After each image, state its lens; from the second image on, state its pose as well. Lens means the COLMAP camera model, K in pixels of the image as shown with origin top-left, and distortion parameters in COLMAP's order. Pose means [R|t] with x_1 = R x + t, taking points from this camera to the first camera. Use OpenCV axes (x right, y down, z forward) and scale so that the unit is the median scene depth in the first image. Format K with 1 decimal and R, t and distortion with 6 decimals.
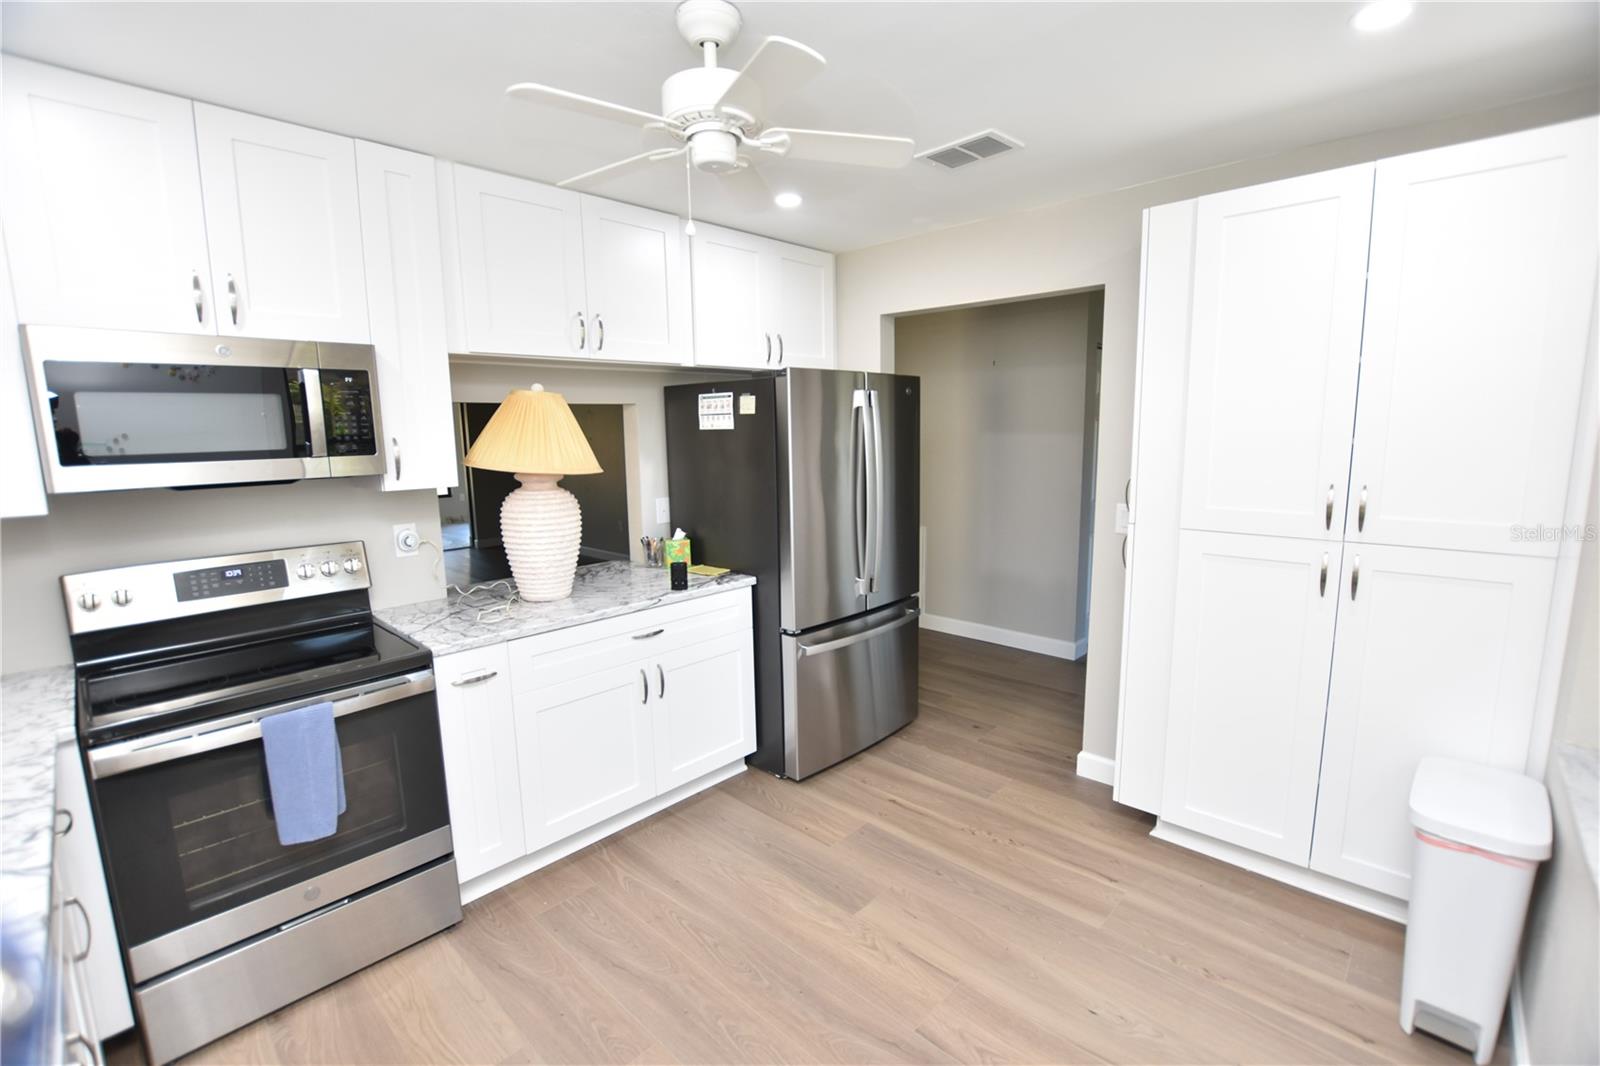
lens RADIAL K [[708.5, 0, 800.0], [0, 708.5, 533.0], [0, 0, 1]] dist [-0.000193, 0.000013]
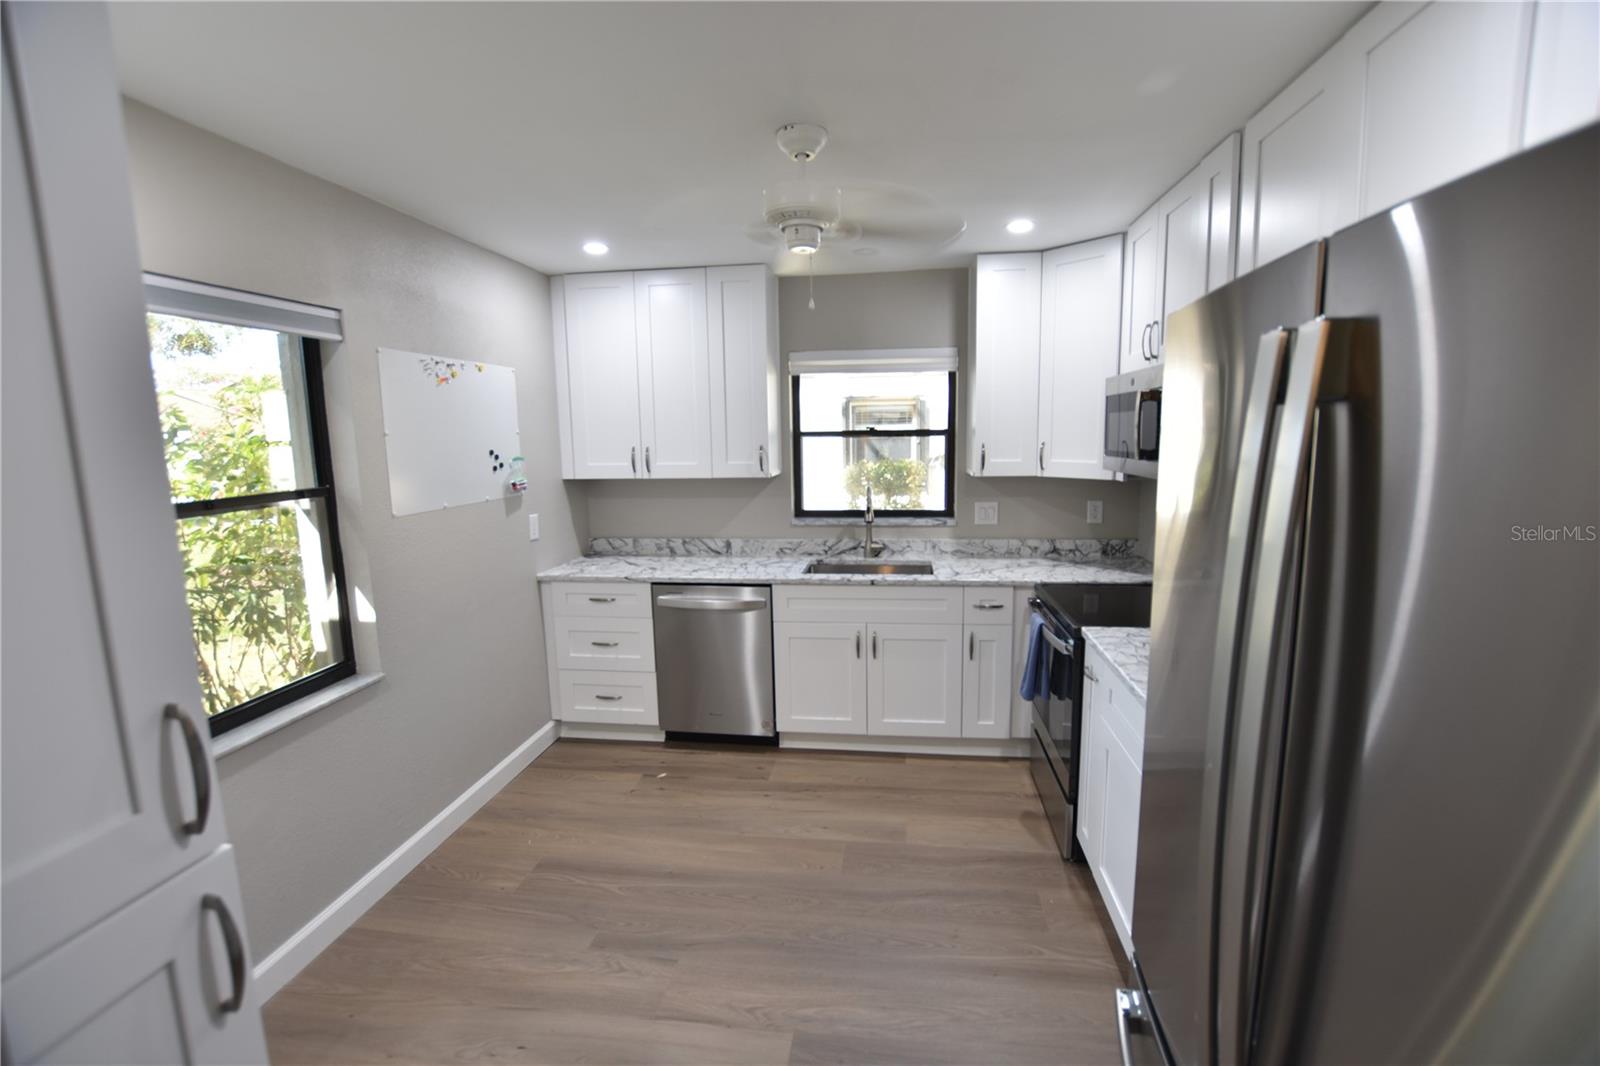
lens RADIAL K [[708.5, 0, 800.0], [0, 708.5, 533.0], [0, 0, 1]] dist [-0.000193, 0.000013]
pose [[-0.804925, 0.118712, -0.581380, 0.517923], [-0.055640, 0.960366, 0.273131, -0.277092], [0.590762, 0.252198, -0.766418, 1.588689]]
